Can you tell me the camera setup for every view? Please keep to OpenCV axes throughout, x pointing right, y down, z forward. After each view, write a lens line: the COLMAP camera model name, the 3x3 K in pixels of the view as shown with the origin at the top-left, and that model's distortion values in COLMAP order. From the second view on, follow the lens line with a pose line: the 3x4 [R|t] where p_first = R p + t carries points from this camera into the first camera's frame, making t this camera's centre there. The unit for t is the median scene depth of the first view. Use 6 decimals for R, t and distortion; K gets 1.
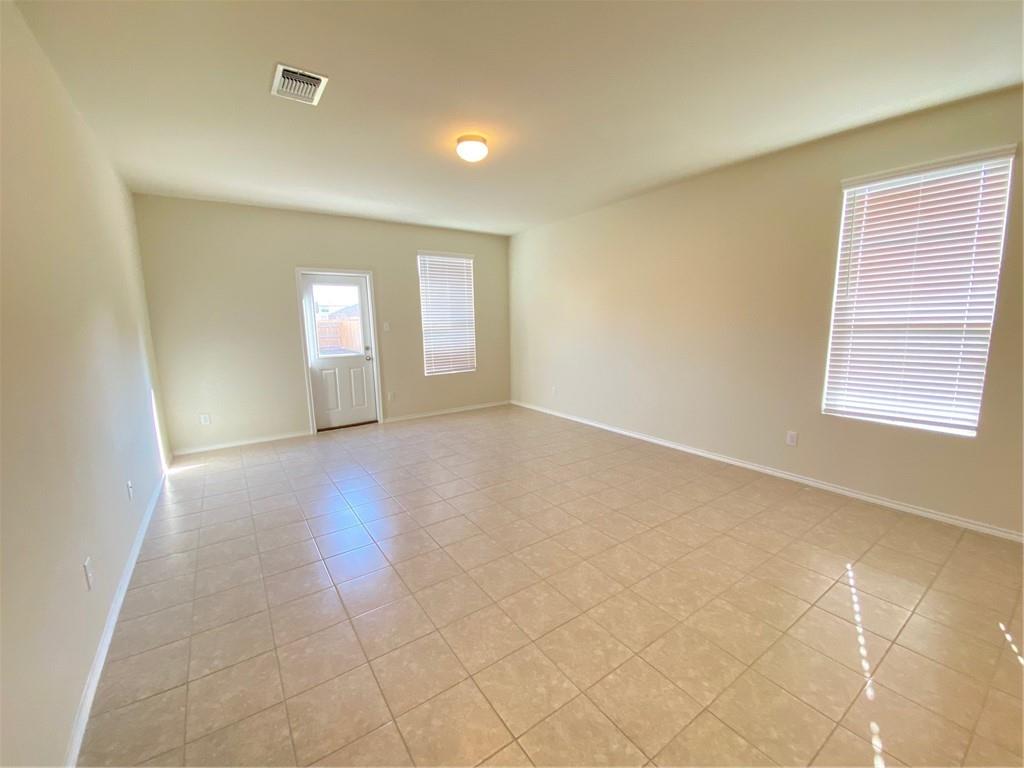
lens RADIAL K [[415.7, 0, 512.4], [0, 415.7, 382.9], [0, 0, 1]] dist [0.018691, -0.019479]
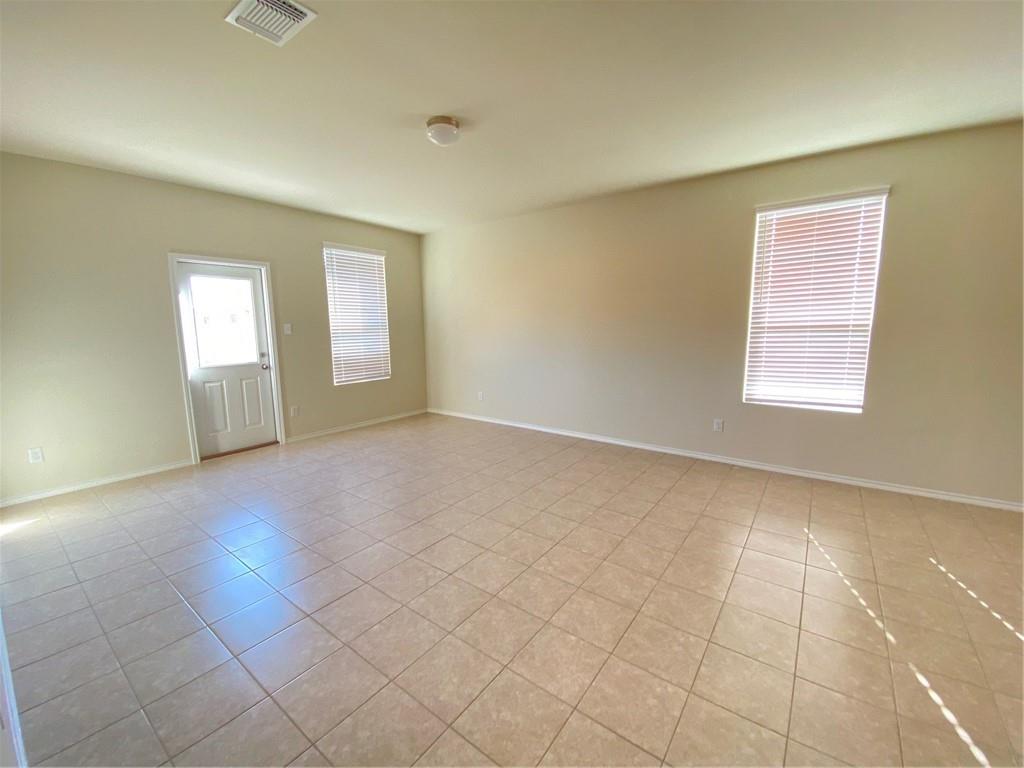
lens RADIAL K [[415.7, 0, 512.4], [0, 415.7, 382.9], [0, 0, 1]] dist [0.018691, -0.019479]
pose [[0.948211, -0.036253, 0.315564, -0.241801], [0.041751, 0.999071, -0.010677, 0.004817], [-0.314884, 0.023299, 0.948844, 0.088666]]
